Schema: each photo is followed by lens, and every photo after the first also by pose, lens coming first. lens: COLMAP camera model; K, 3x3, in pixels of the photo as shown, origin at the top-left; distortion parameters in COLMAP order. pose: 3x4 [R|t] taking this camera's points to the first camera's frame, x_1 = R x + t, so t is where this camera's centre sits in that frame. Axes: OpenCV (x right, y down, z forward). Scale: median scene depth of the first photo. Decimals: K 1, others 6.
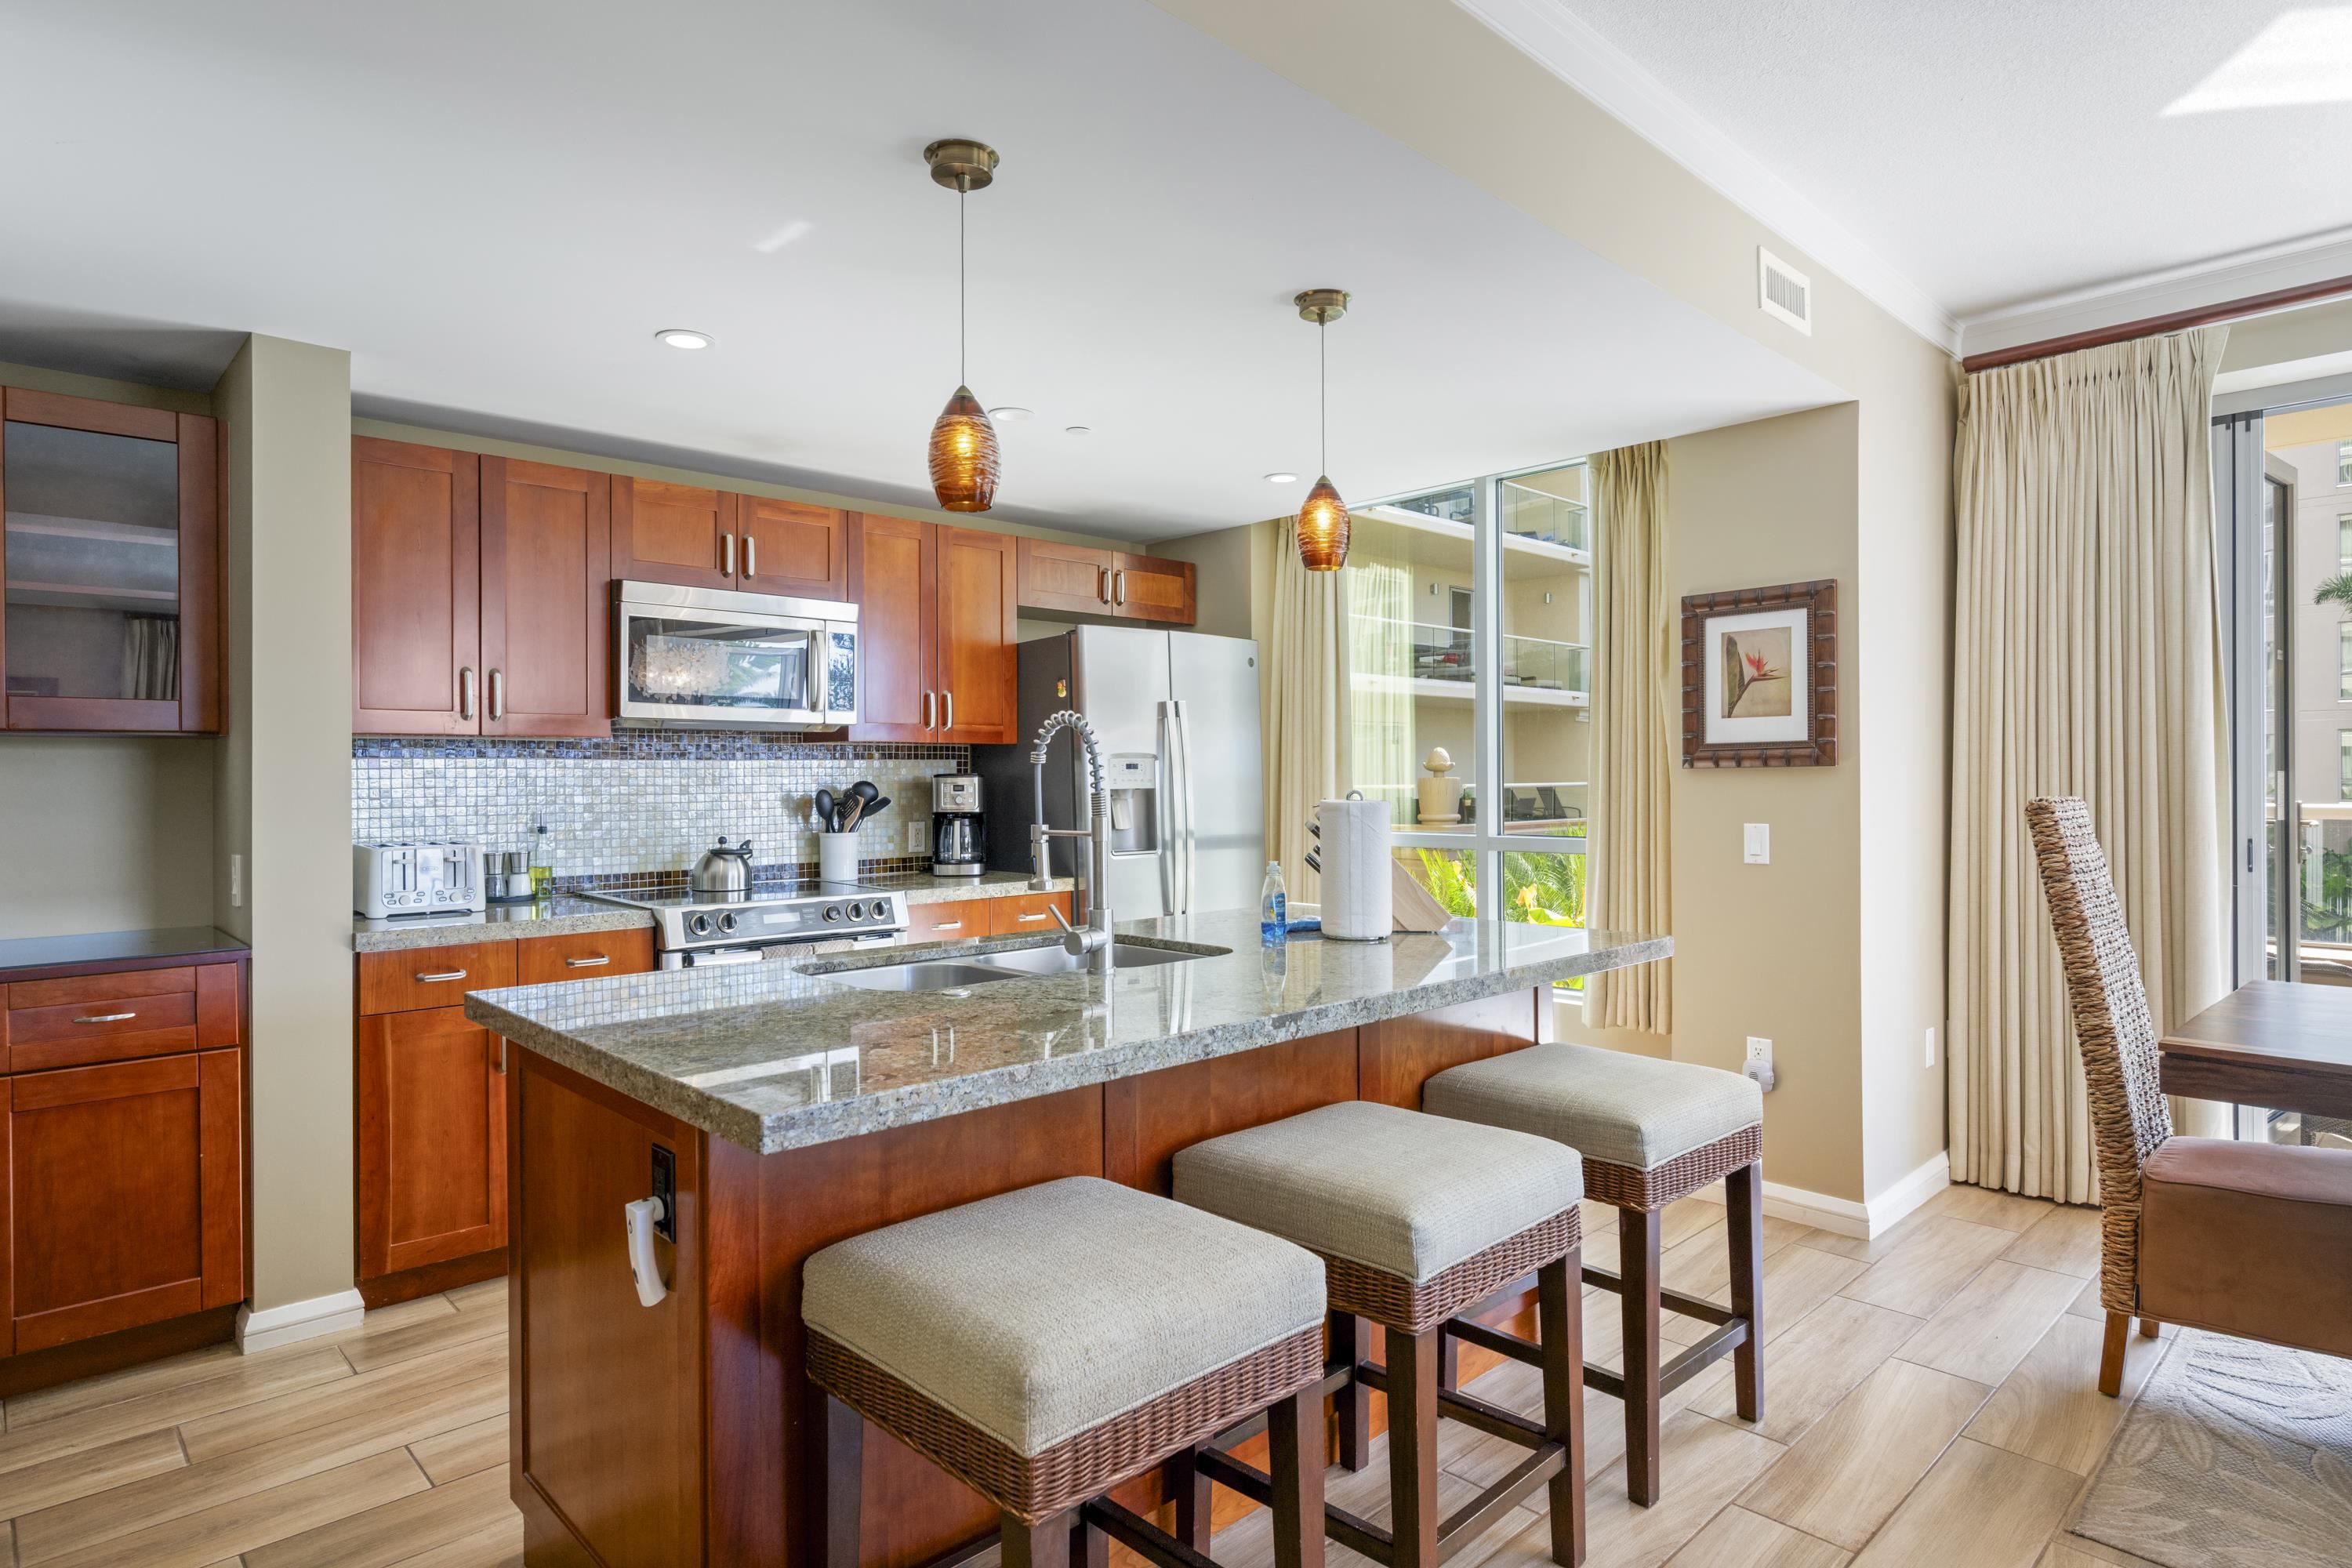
lens RADIAL K [[1274.1, 0, 1168.6], [0, 1274.1, 789.6], [0, 0, 1]] dist [0.015056, -0.000139]
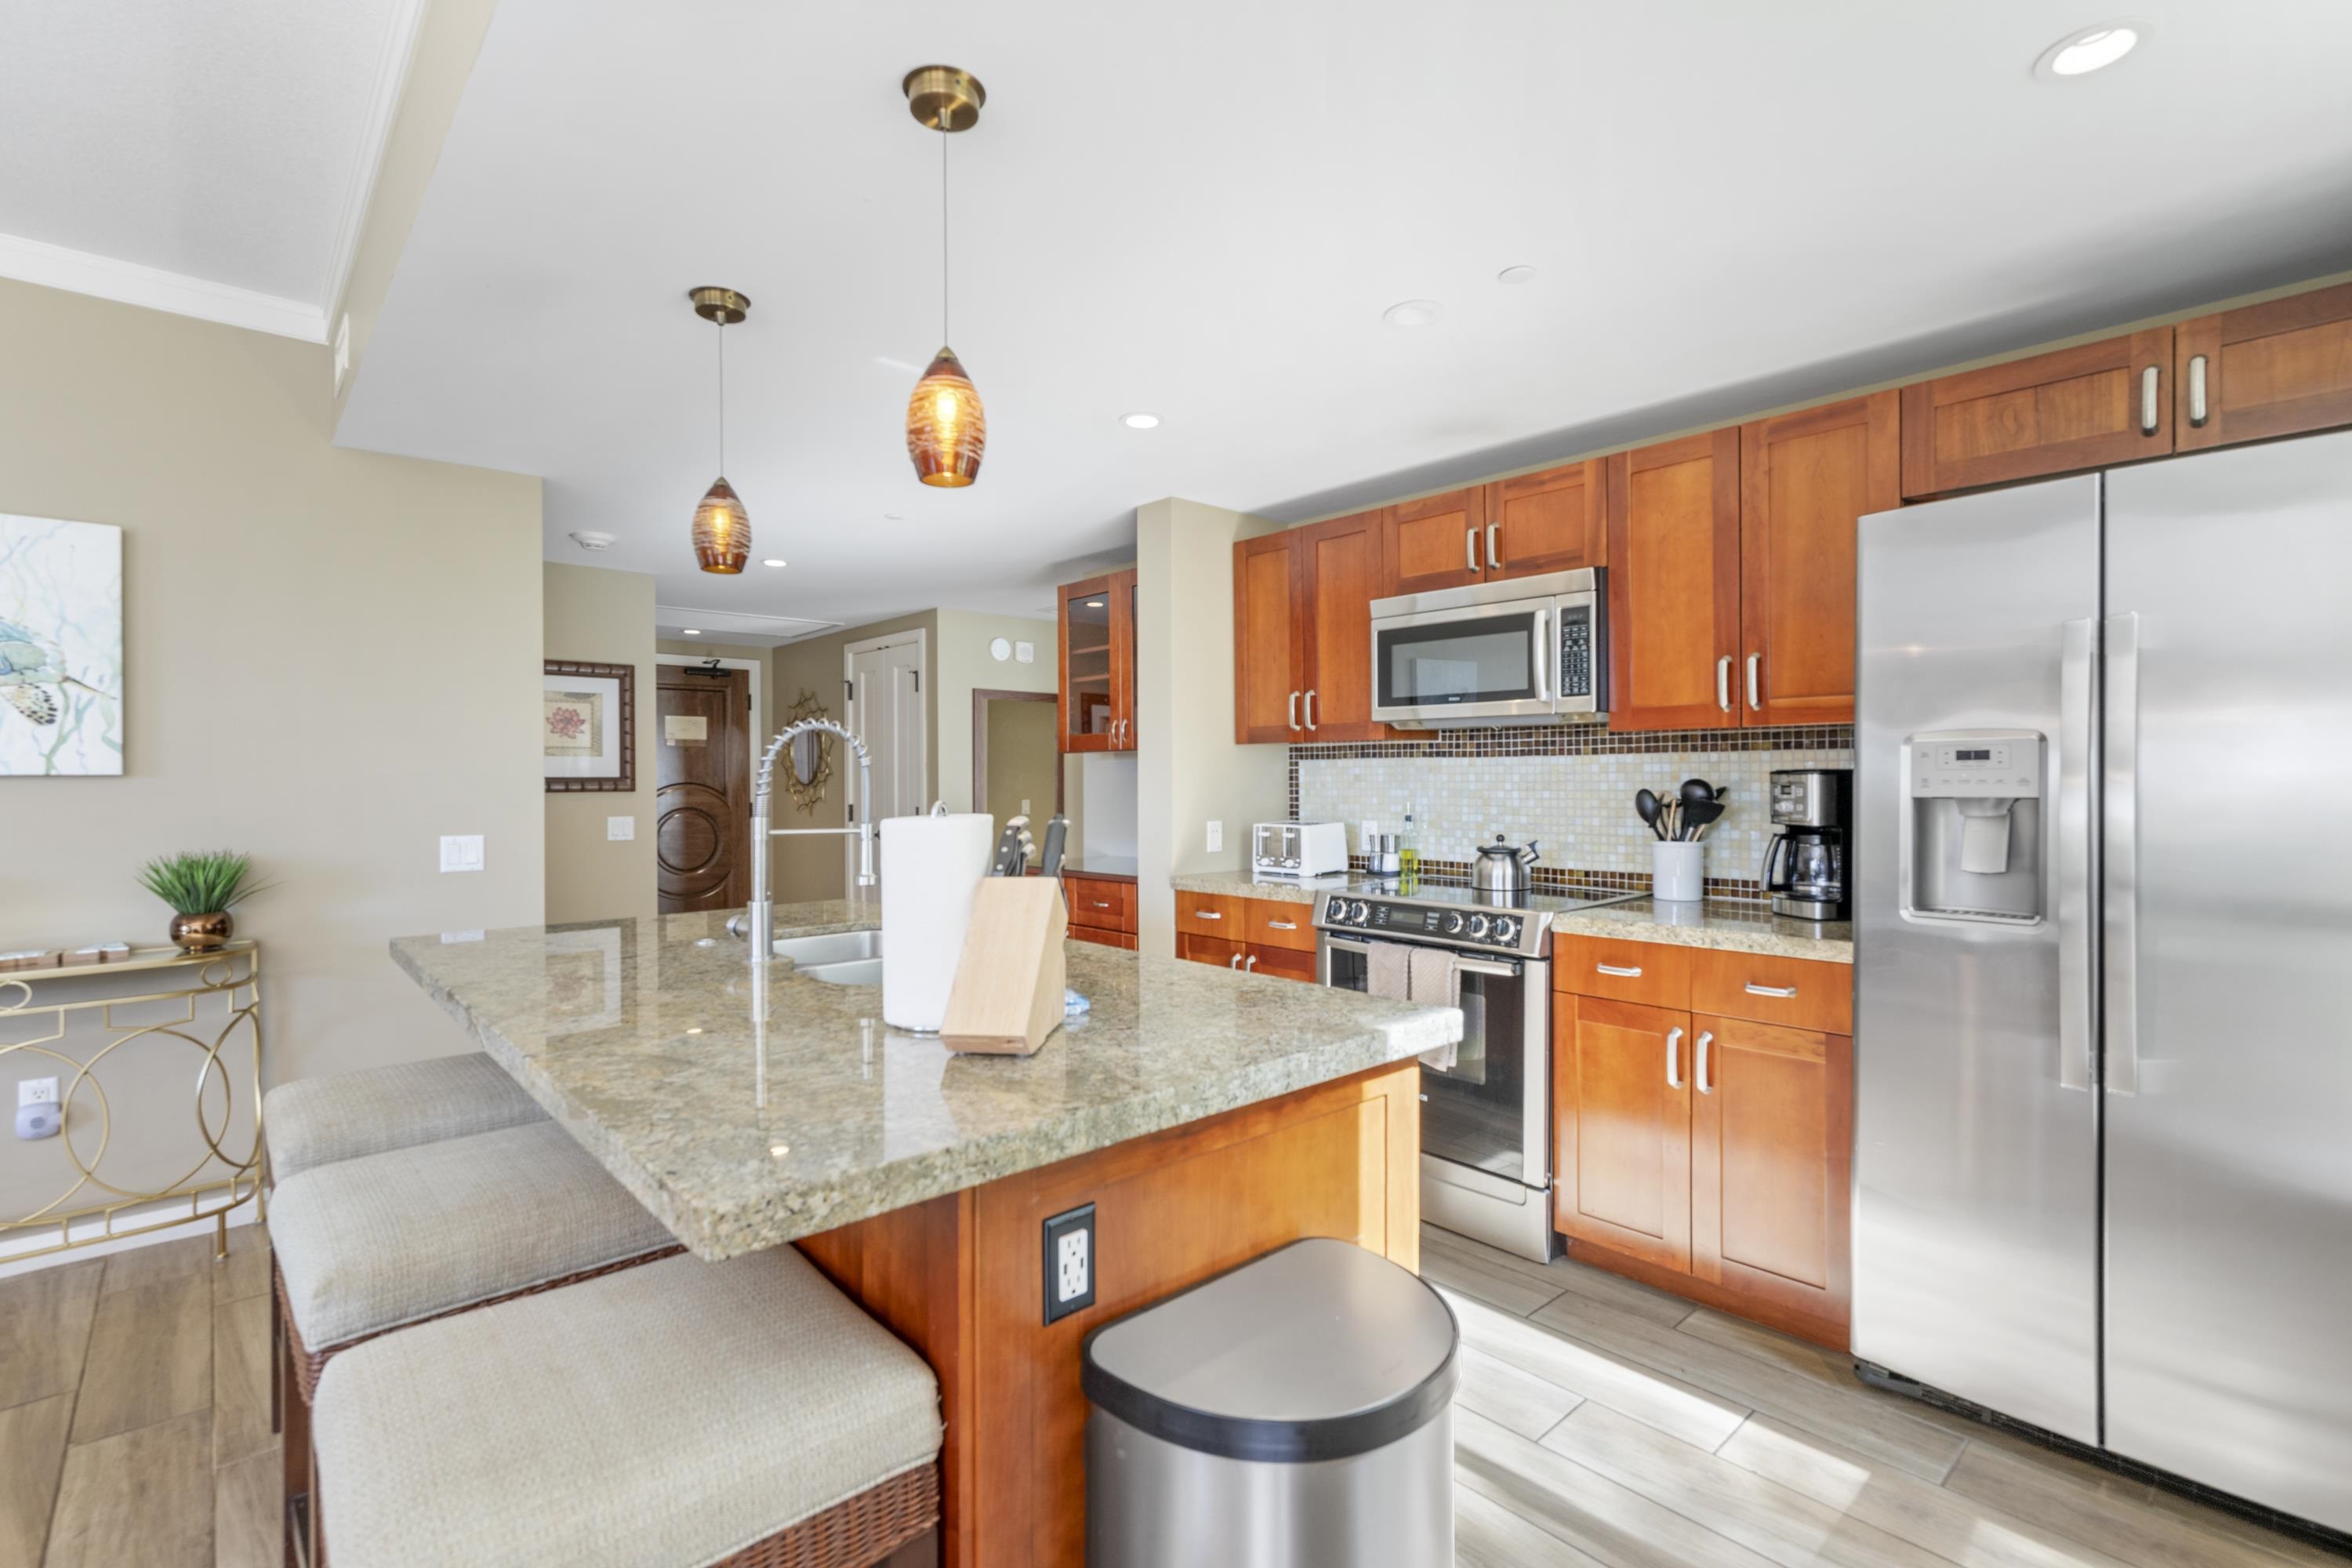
lens RADIAL K [[1072.6, 0, 1169.4], [0, 1072.6, 781.8], [0, 0, 1]] dist [0.000486, -0.000417]
pose [[-0.020848, 0.012979, -0.999698, 0.507896], [-0.002035, 0.999913, 0.013024, -0.014771], [0.999781, 0.002306, -0.020820, 0.799547]]
